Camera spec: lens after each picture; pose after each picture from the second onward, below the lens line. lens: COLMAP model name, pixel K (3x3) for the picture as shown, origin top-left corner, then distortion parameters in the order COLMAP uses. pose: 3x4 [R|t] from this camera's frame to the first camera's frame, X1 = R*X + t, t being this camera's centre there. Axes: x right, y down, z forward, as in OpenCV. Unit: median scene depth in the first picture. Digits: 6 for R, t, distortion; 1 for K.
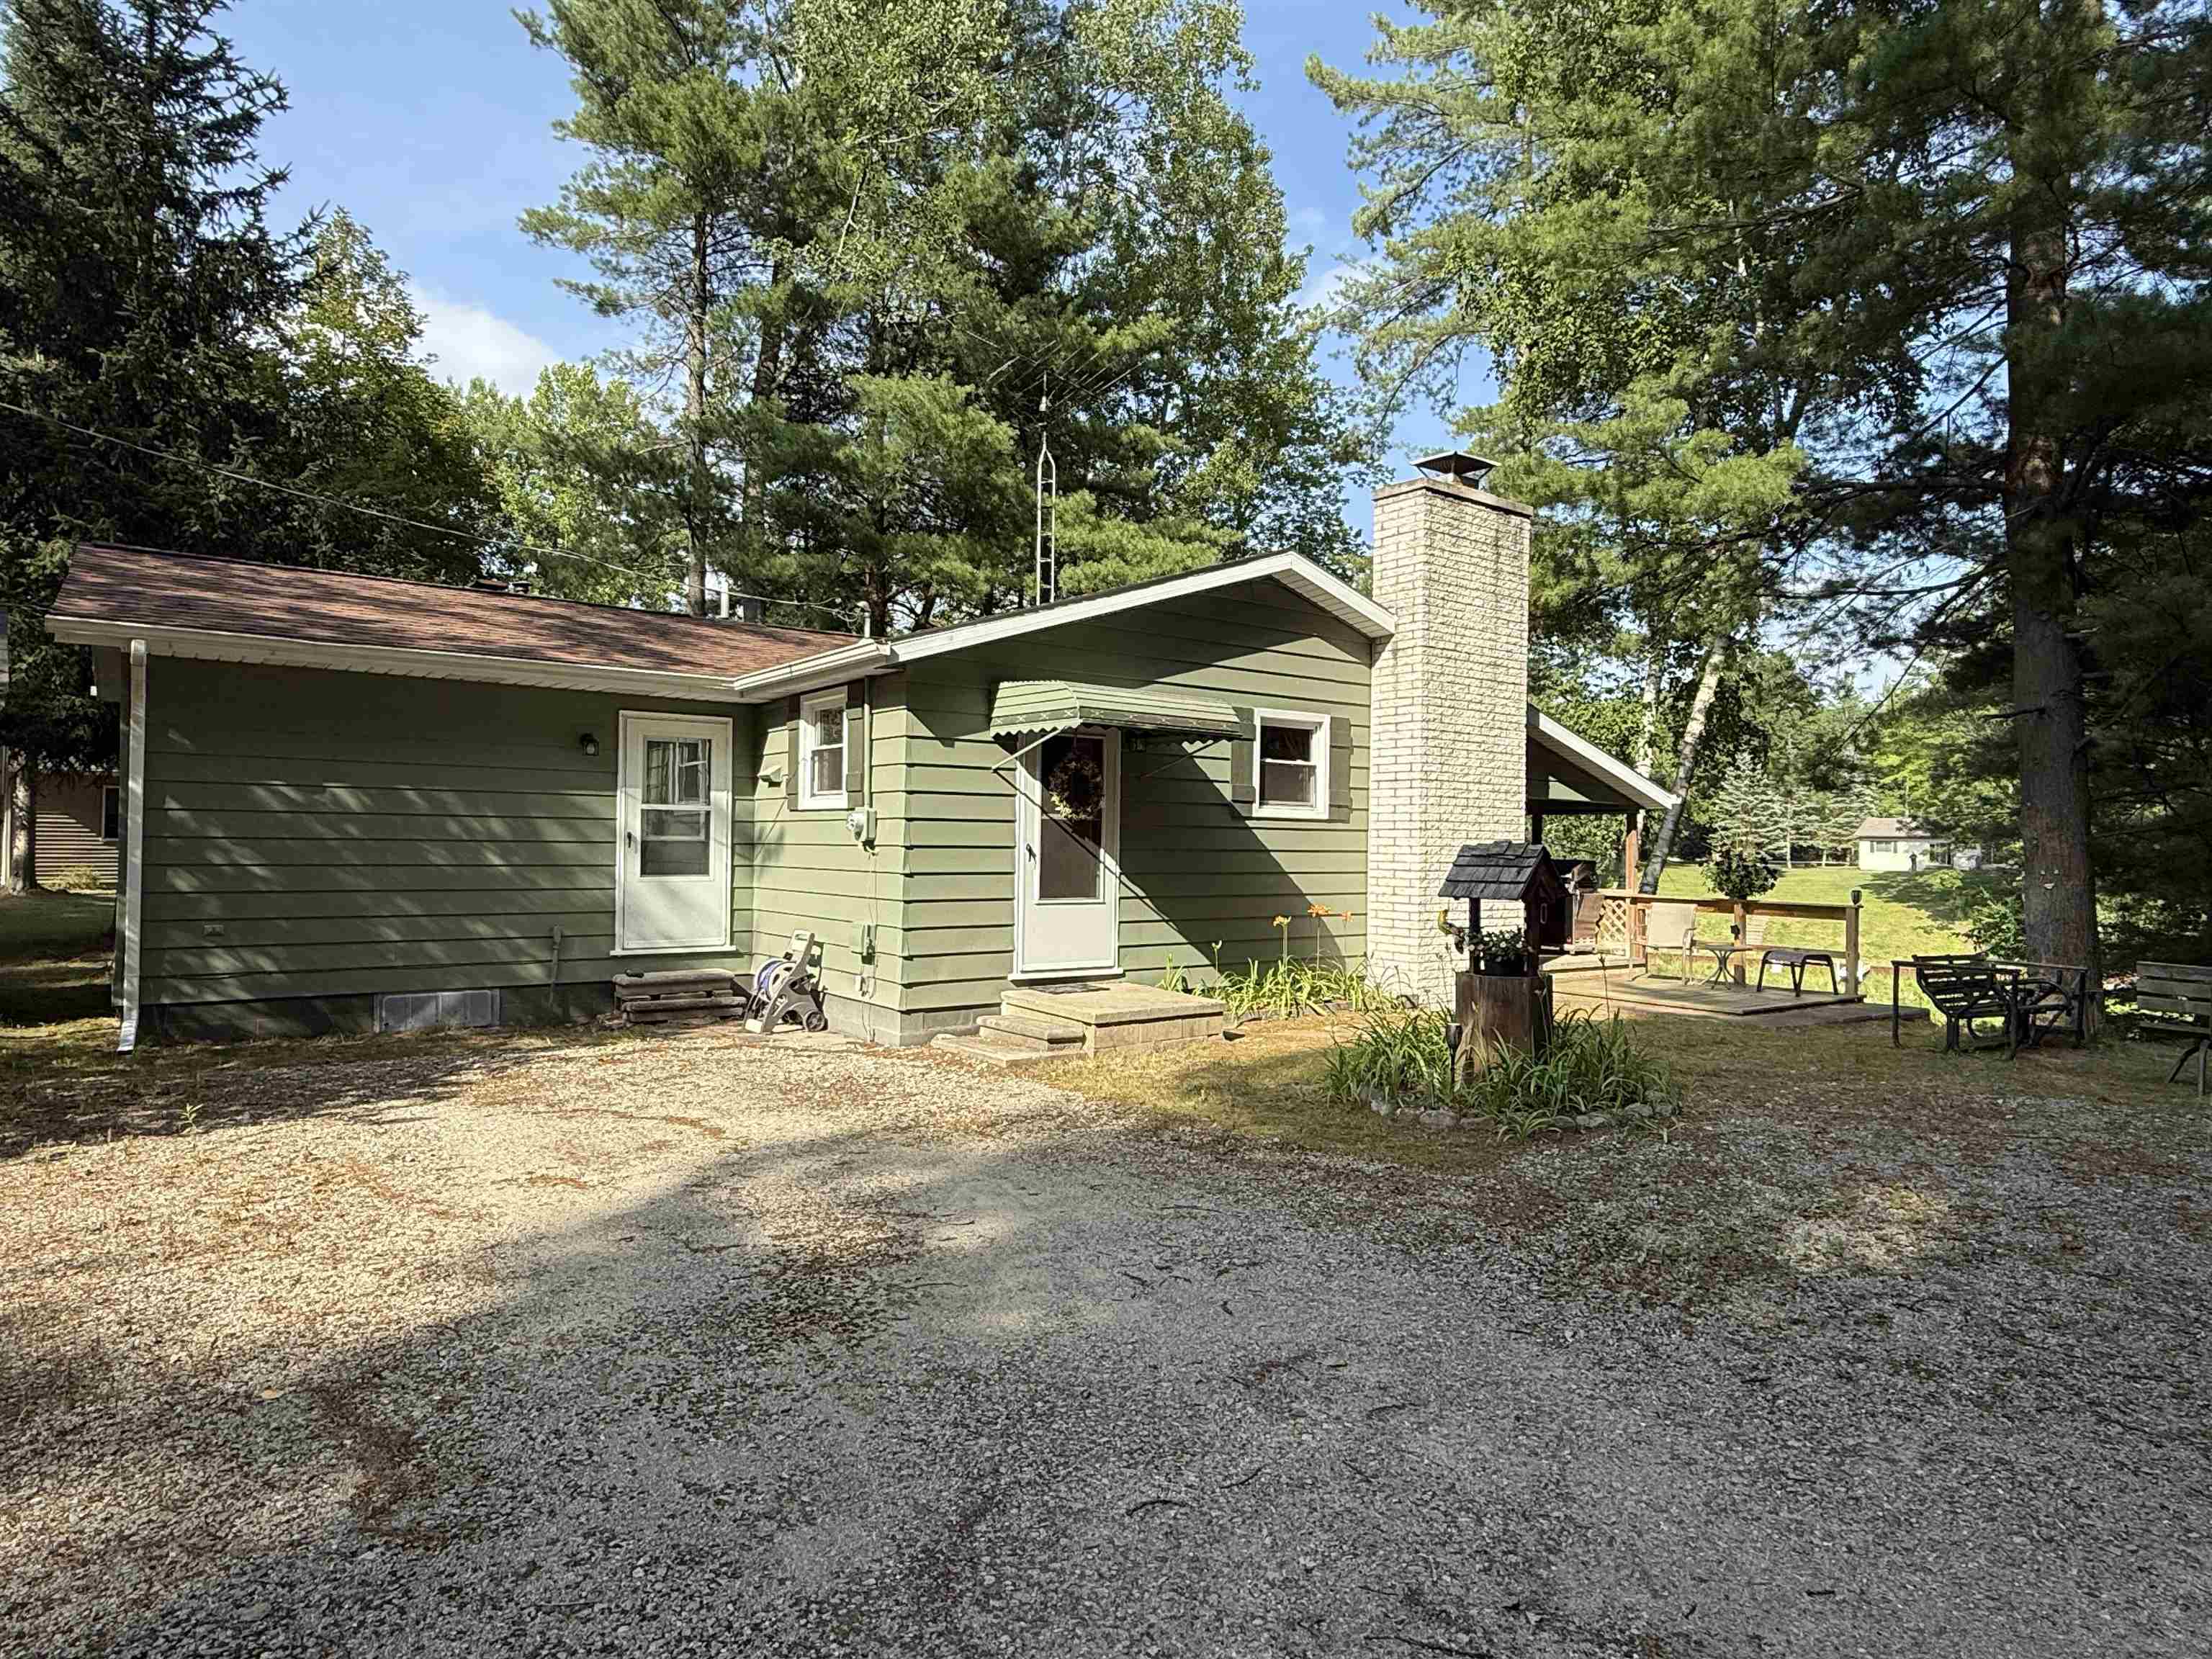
lens RADIAL K [[1278.2, 0, 1106.0], [0, 1278.2, 829.5], [0, 0, 1]] dist [0.007552, -0.002274]
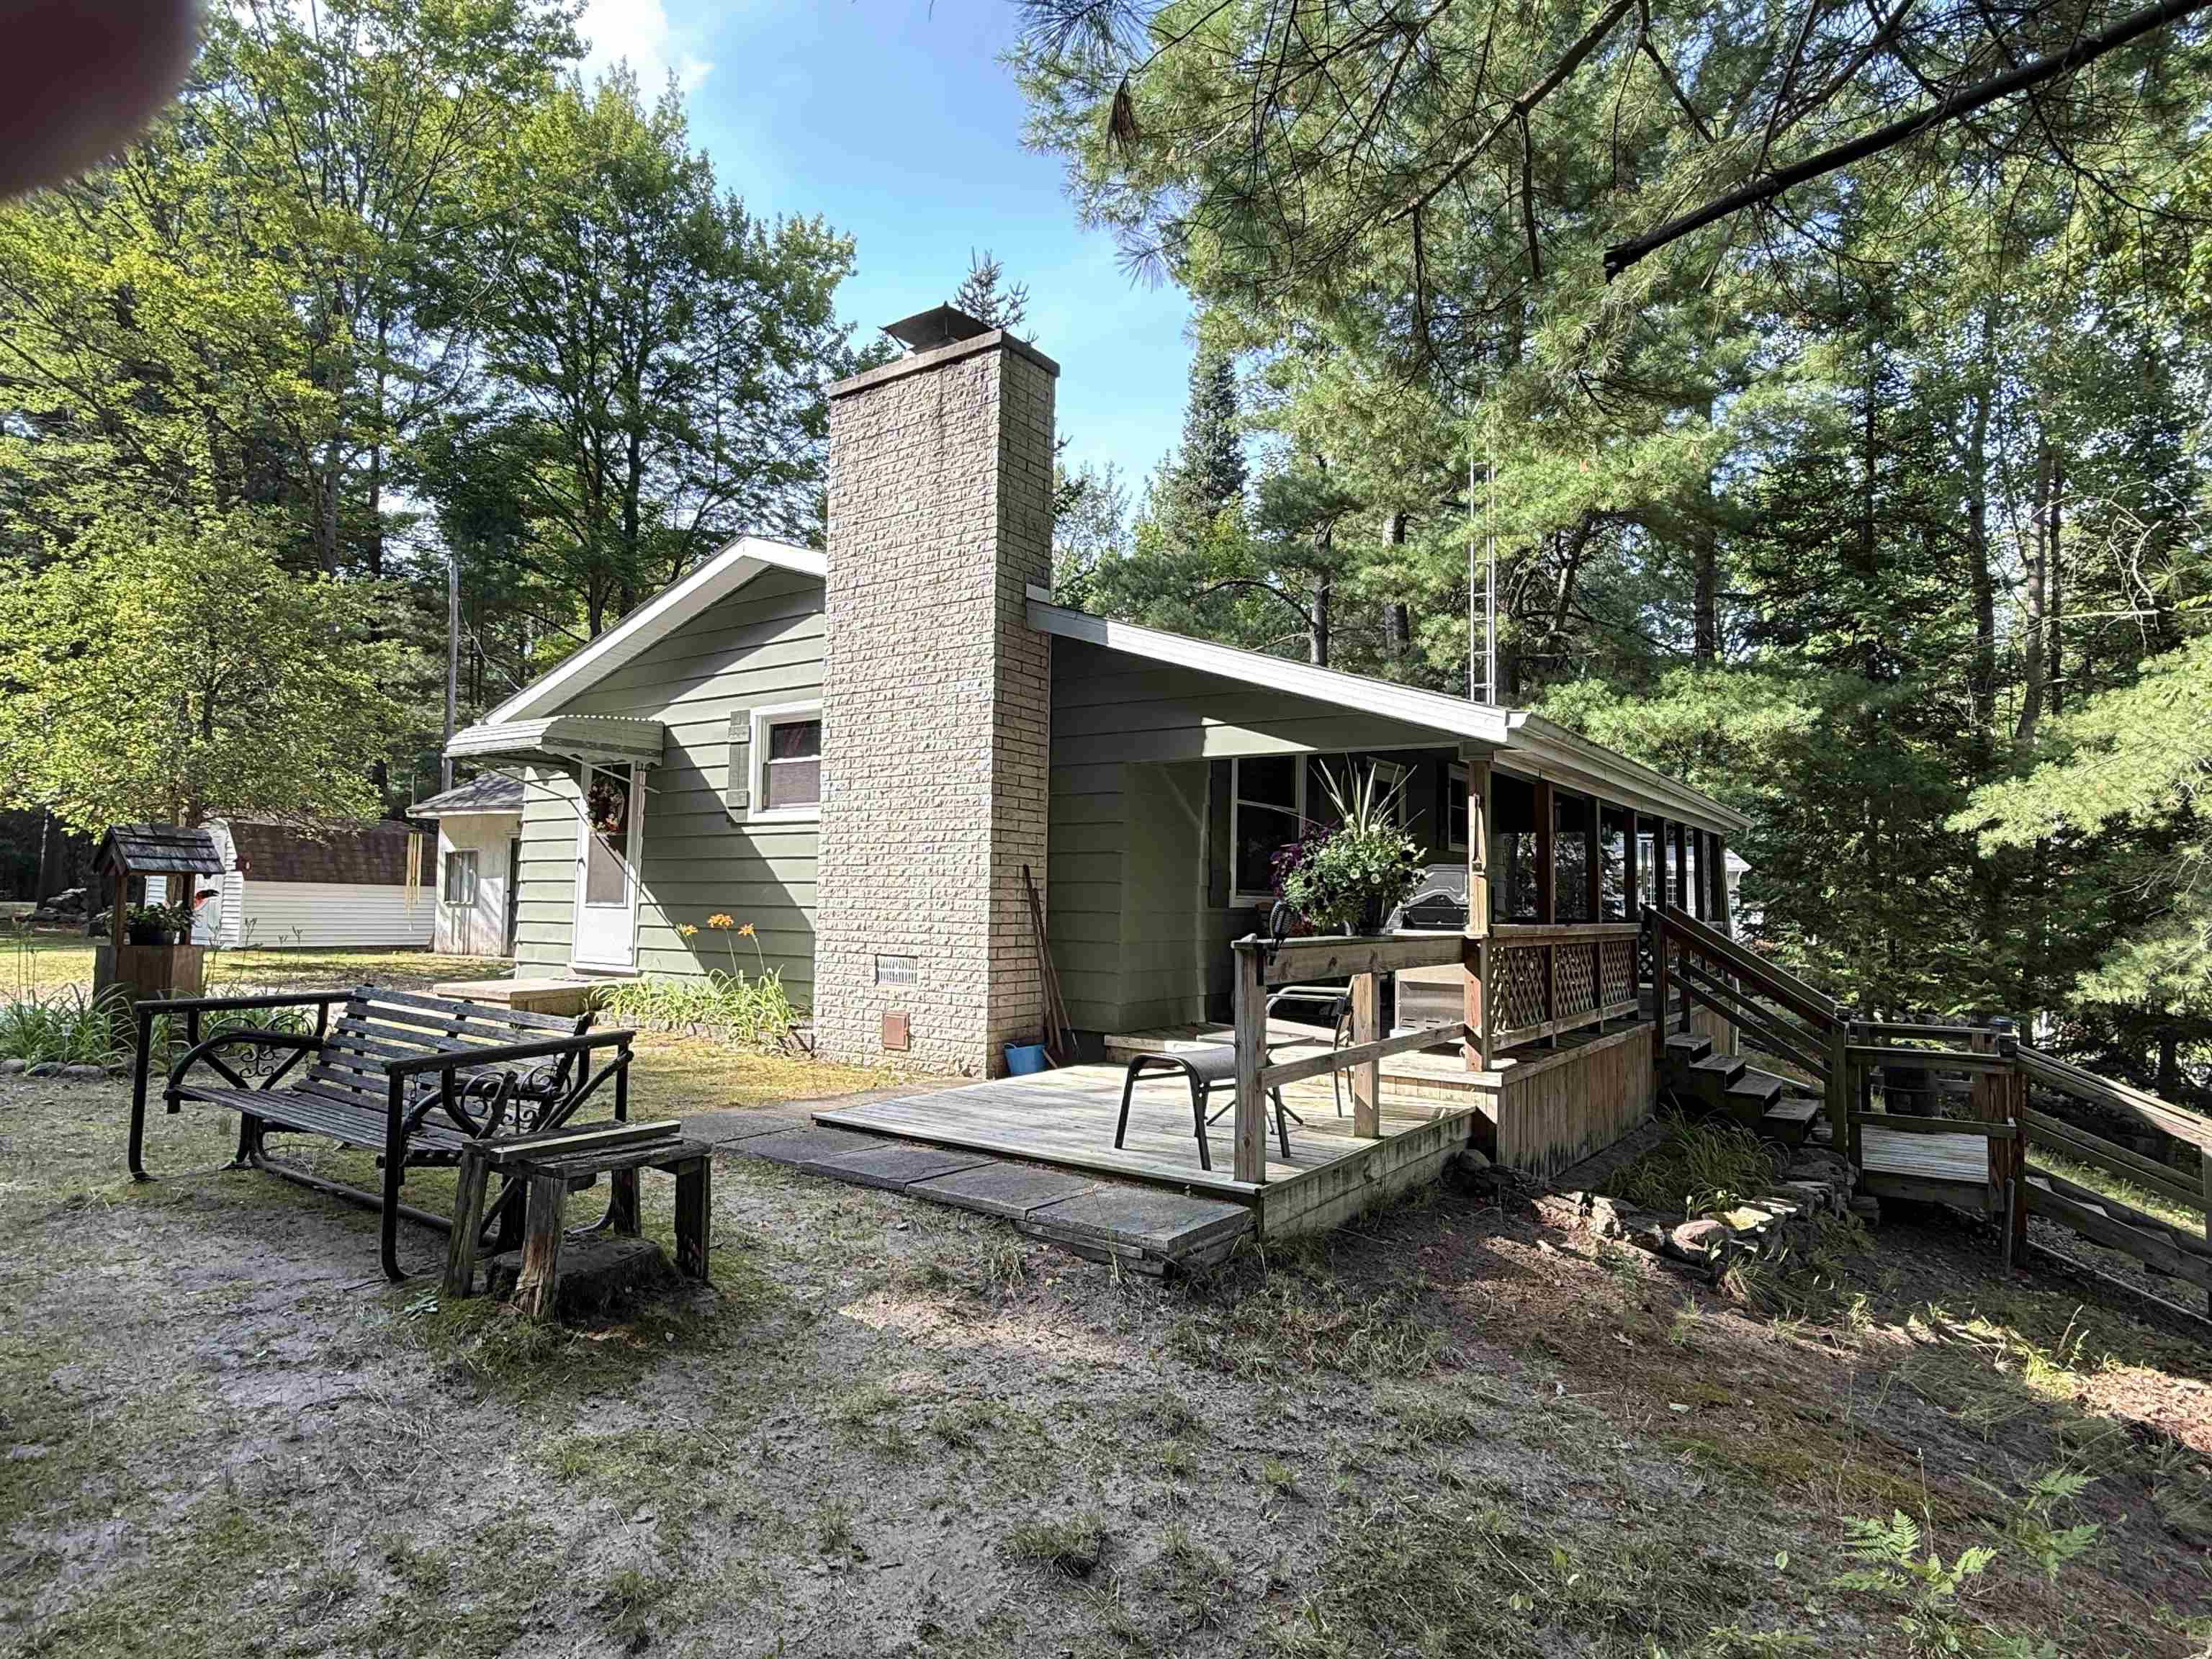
lens RADIAL K [[1229.2, 0, 1106.0], [0, 1229.2, 829.5], [0, 0, 1]] dist [-0.000093, -0.000013]
pose [[0.313590, -0.065826, -0.947274, 1.314419], [0.001621, 0.997630, -0.068789, 0.072141], [0.949557, 0.020036, 0.312954, 1.200942]]
